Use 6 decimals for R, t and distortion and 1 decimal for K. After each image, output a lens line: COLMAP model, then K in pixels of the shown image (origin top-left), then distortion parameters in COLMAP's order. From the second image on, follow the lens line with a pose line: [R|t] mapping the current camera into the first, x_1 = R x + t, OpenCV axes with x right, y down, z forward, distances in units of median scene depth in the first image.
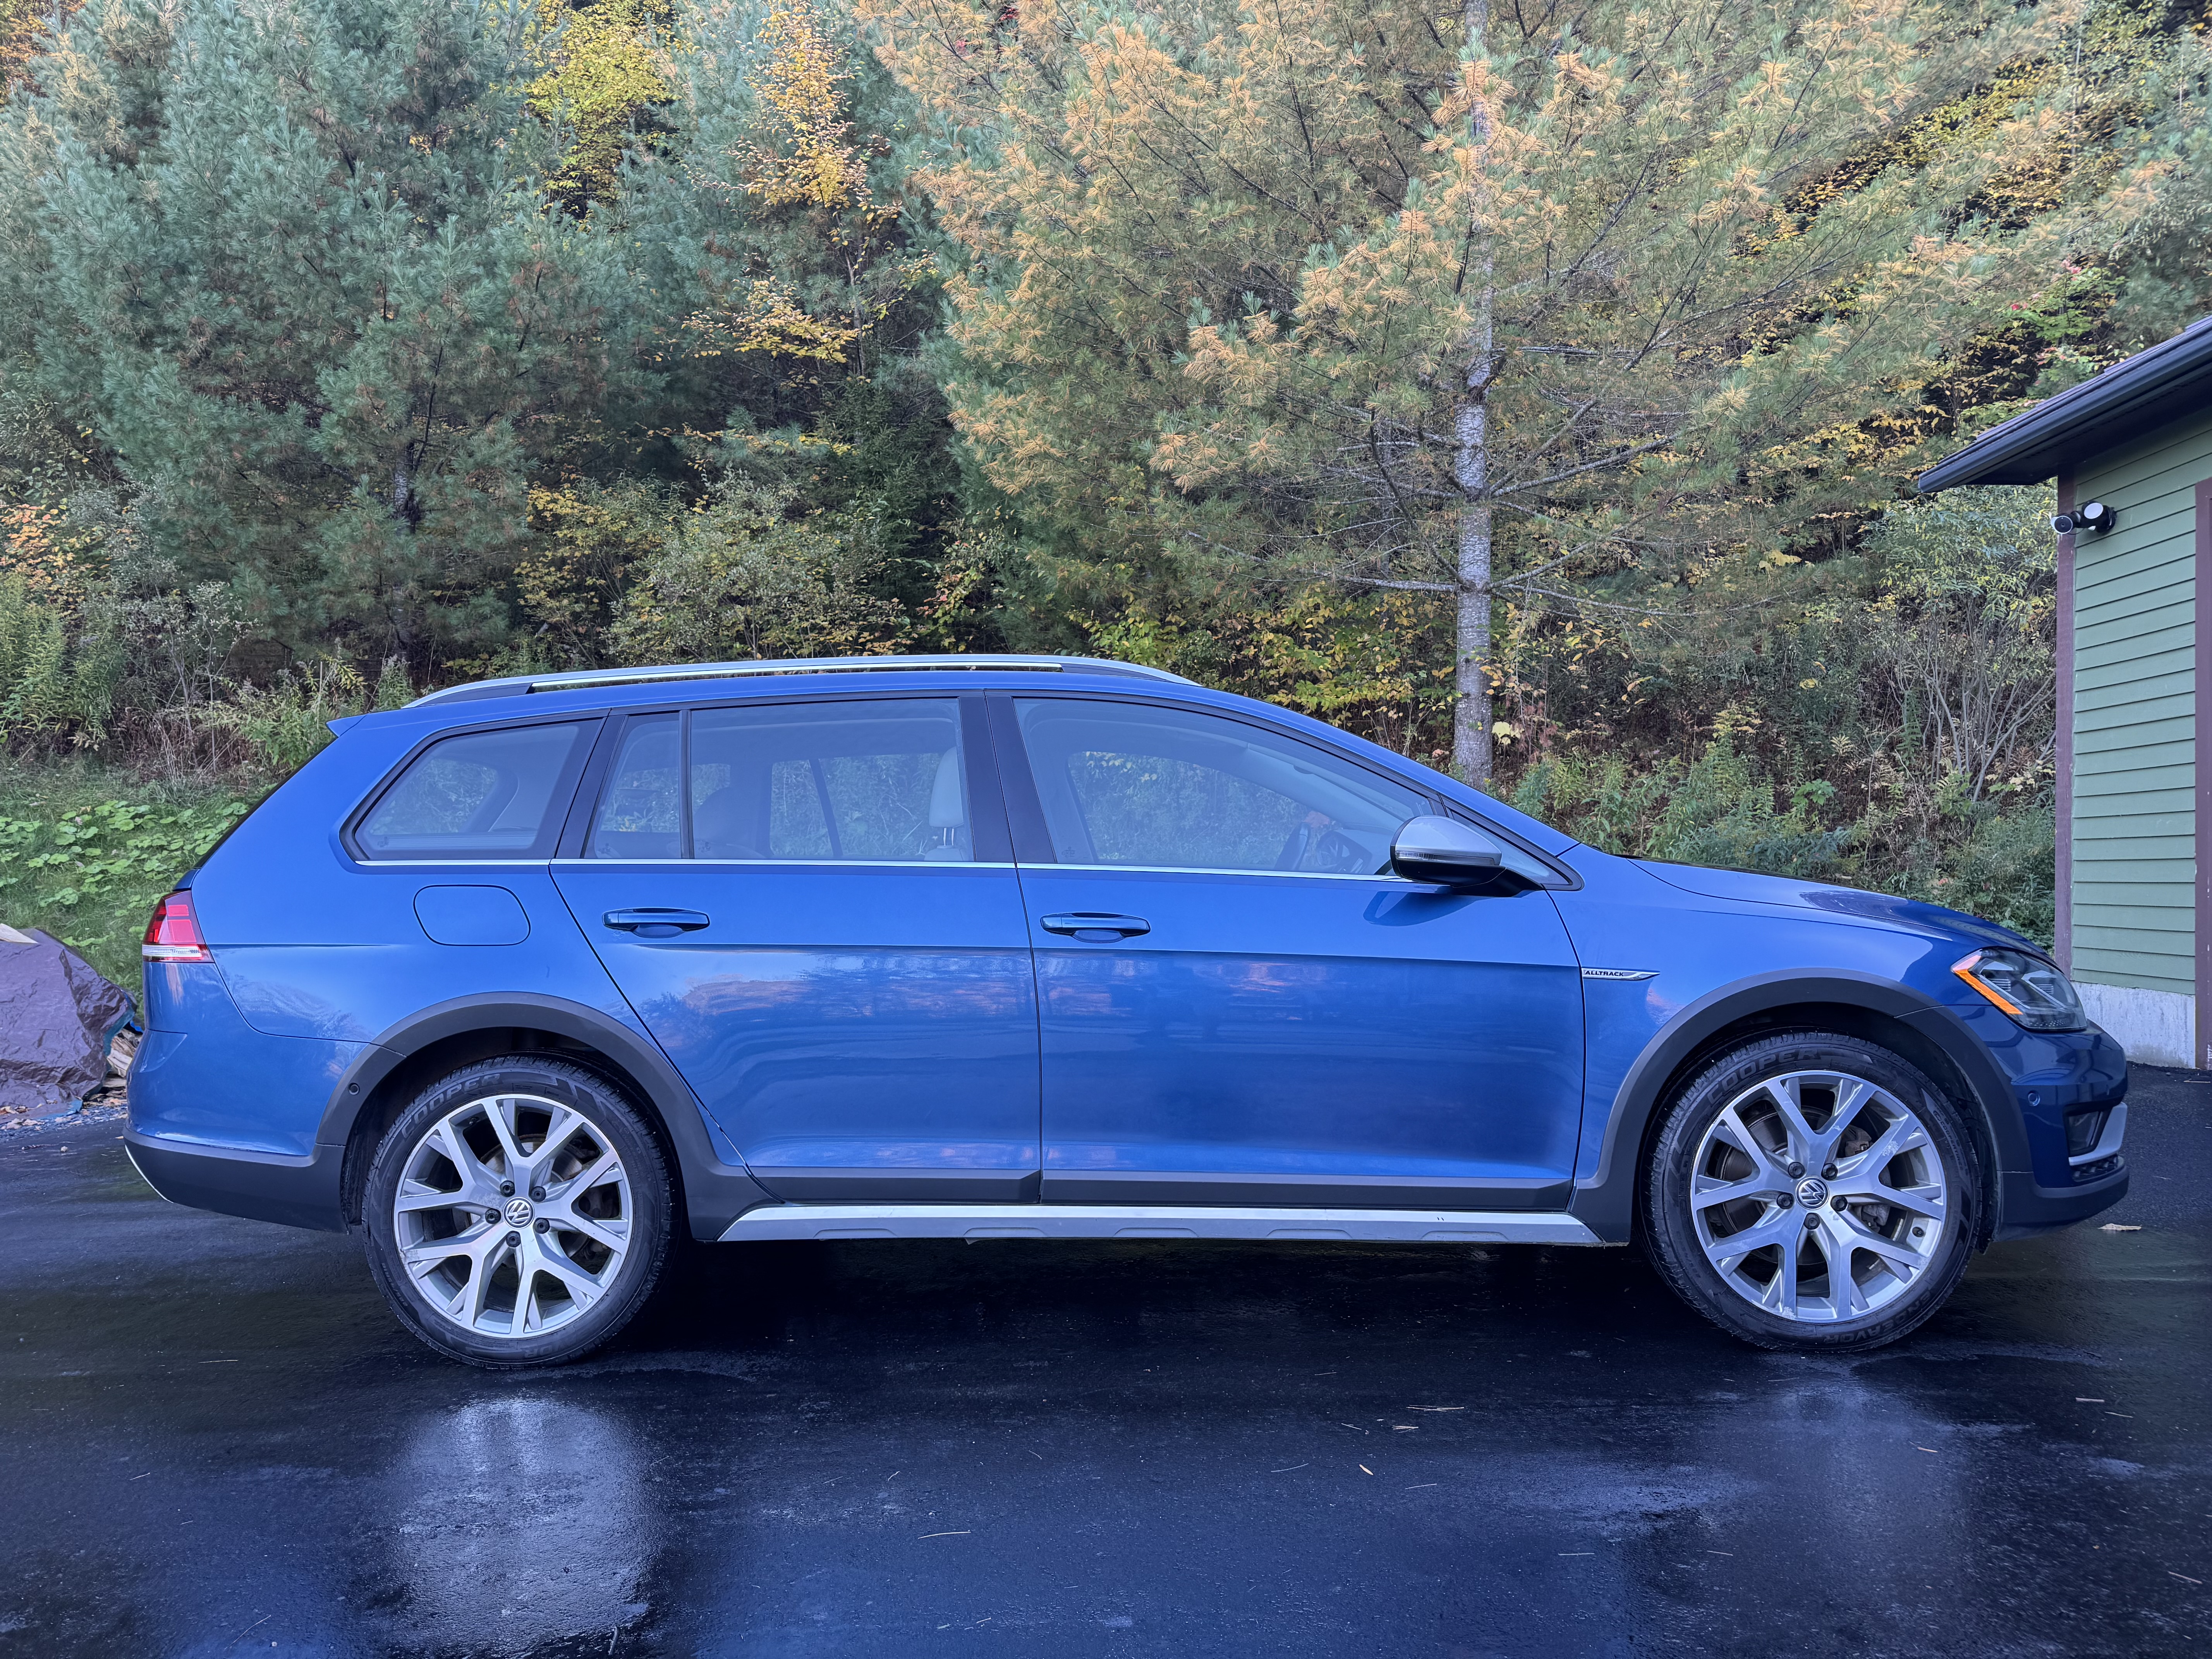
lens RADIAL K [[1476.0, 0, 1106.0], [0, 1476.0, 829.5], [0, 0, 1]] dist [0.008037, -0.026166]
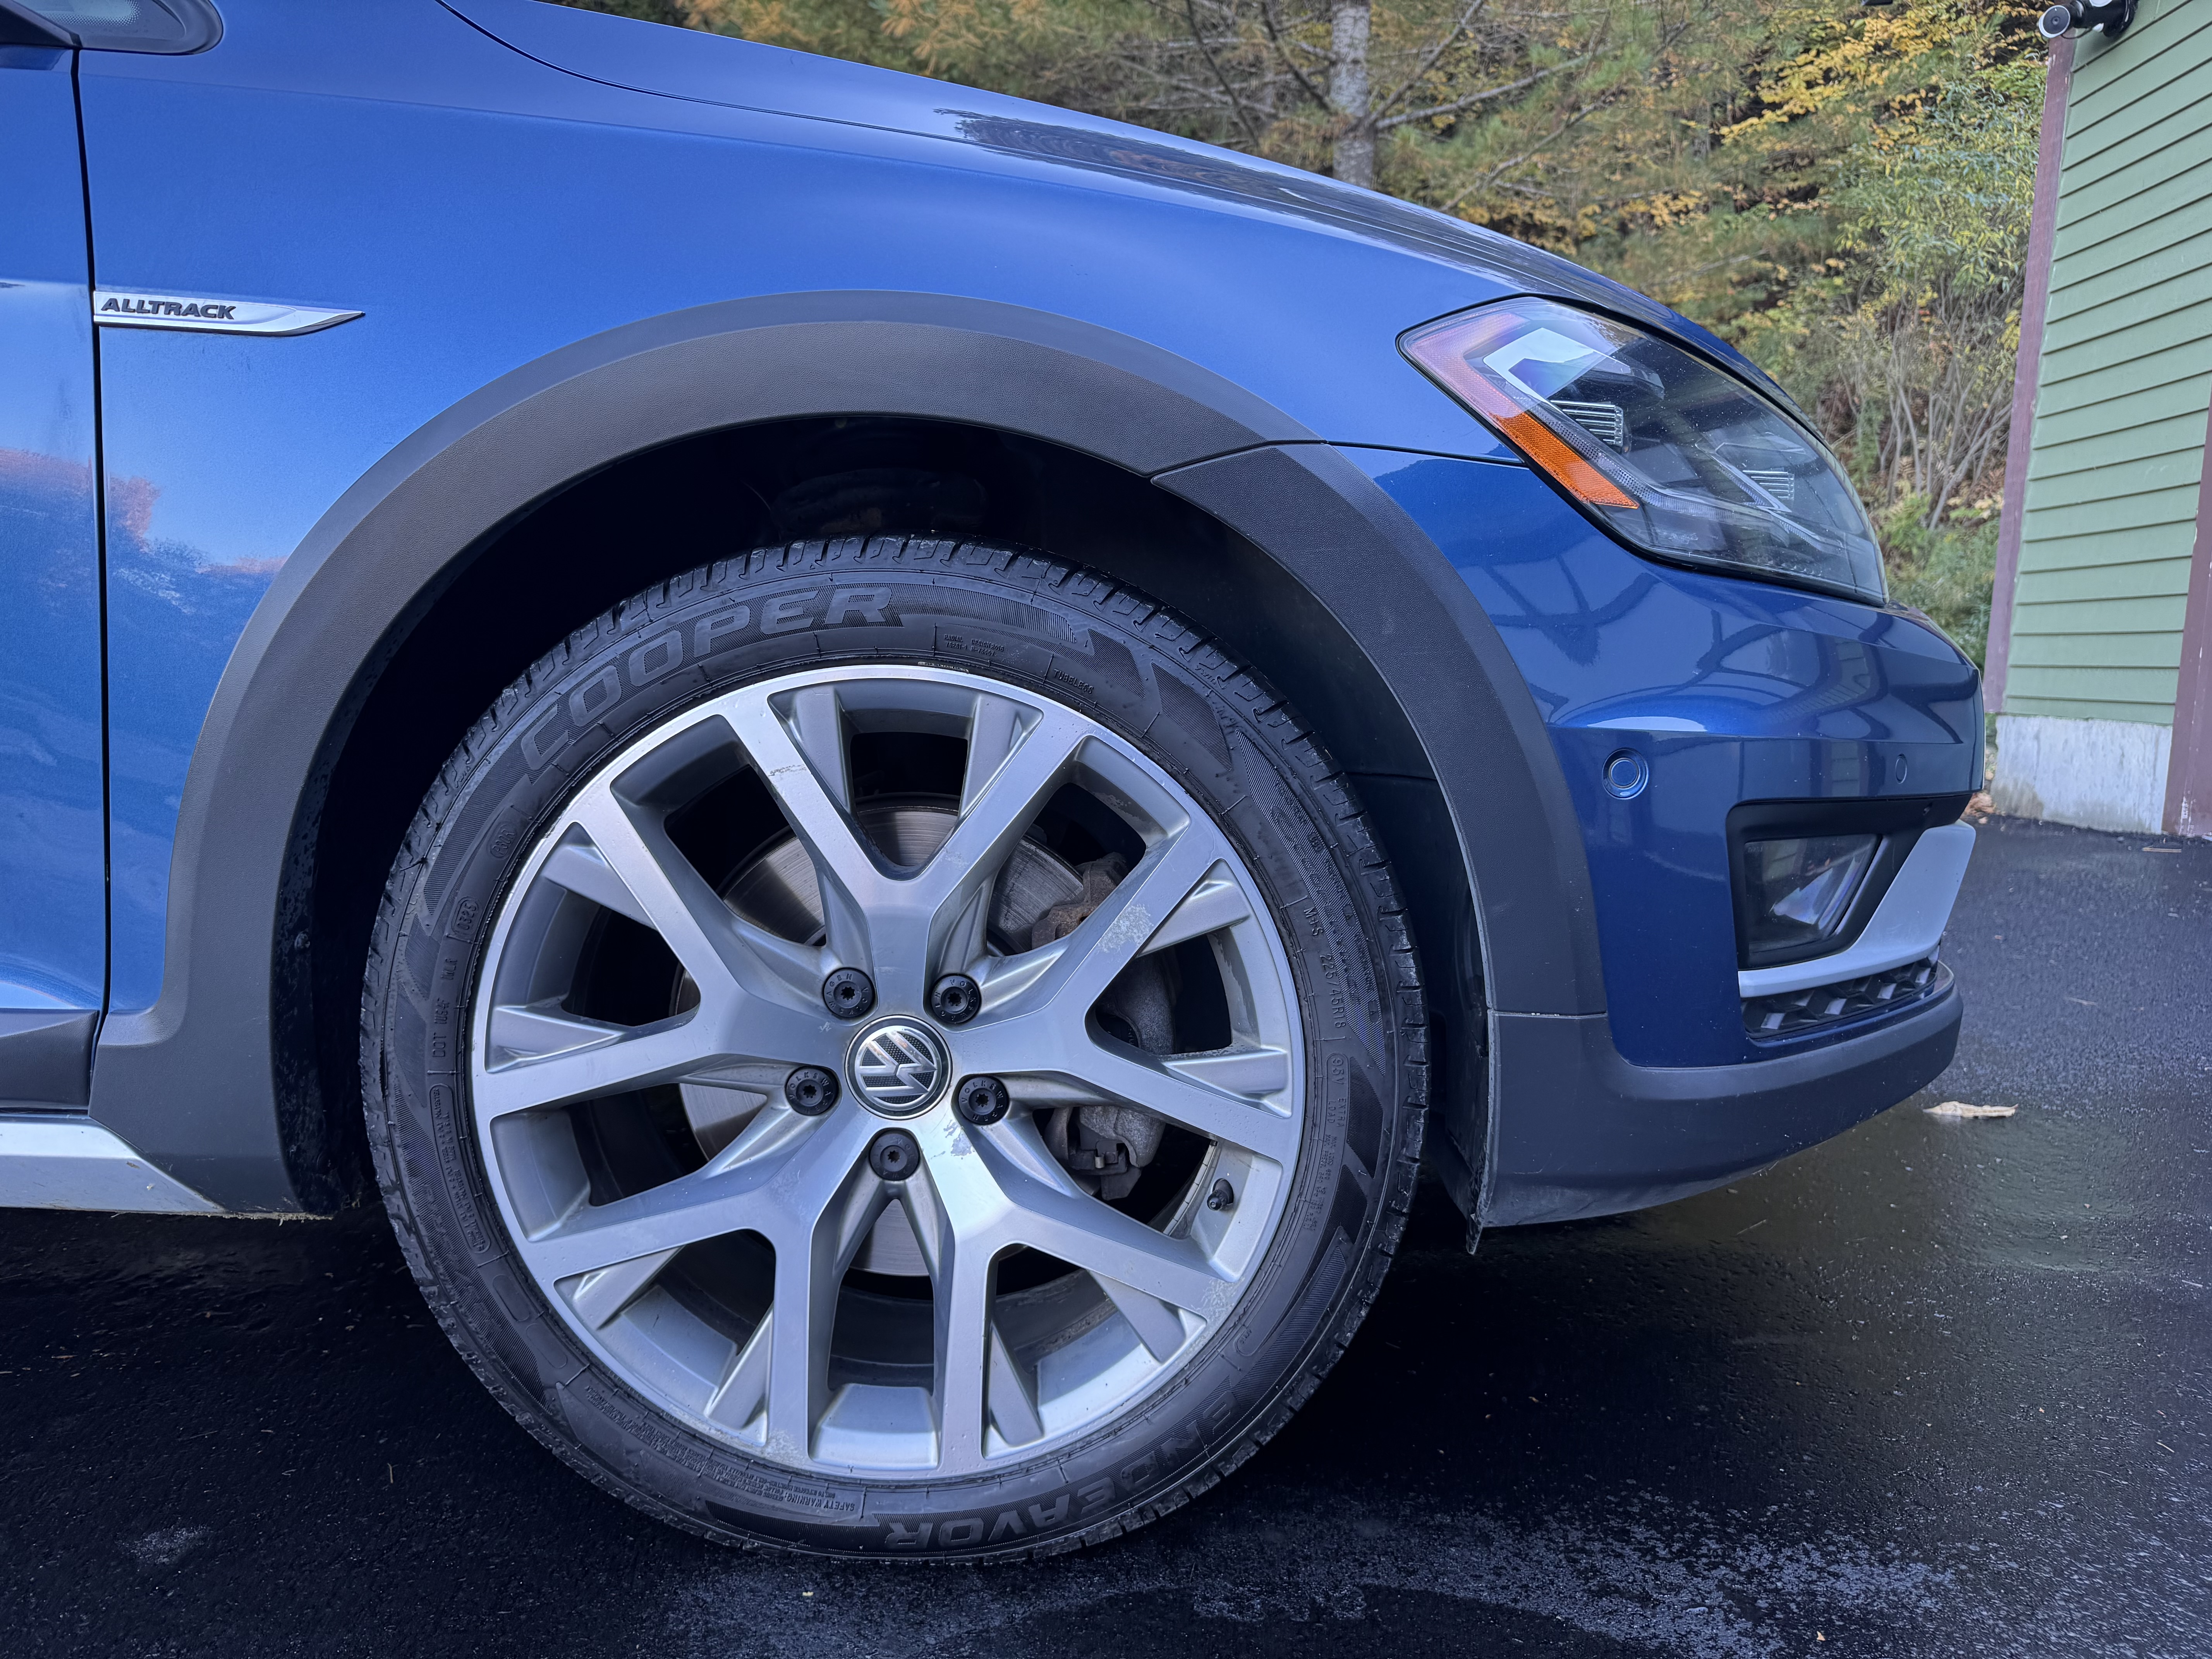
lens RADIAL K [[1542.9, 0, 1110.1], [0, 1542.9, 804.5], [0, 0, 1]] dist [-0.003205, -0.005614]
pose [[0.999229, 0.020404, 0.033554, 0.510899], [-0.024688, 0.990853, 0.132666, 0.148506], [-0.030541, -0.133393, 0.990593, 0.688765]]
